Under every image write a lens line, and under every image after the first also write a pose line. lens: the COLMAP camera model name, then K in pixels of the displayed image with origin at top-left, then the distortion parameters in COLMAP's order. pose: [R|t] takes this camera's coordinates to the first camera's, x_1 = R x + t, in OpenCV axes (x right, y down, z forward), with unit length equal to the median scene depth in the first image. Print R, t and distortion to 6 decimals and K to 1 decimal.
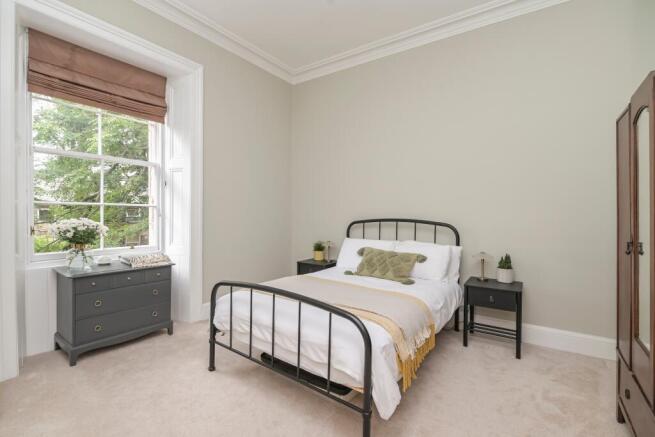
lens RADIAL K [[293.8, 0, 329.6], [0, 293.8, 219.1], [0, 0, 1]] dist [-0.012129, 0.000636]
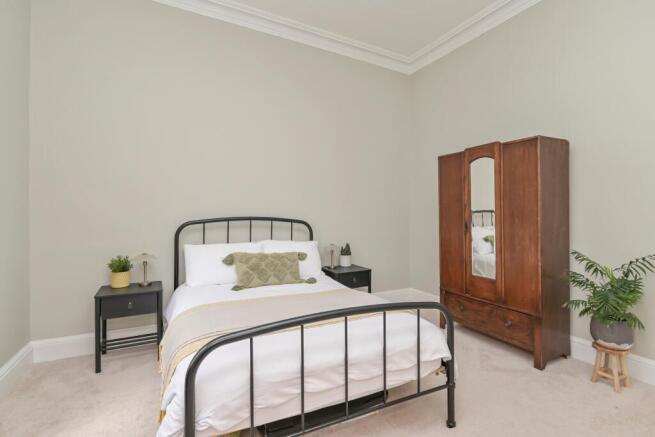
lens RADIAL K [[317.0, 0, 327.6], [0, 317.0, 212.4], [0, 0, 1]] dist [0.002496, 0.000121]
pose [[0.455887, -0.005523, 0.890020, -0.547215], [0.016282, 0.999865, -0.002135, -0.010548], [-0.889889, 0.015464, 0.455916, 0.383451]]
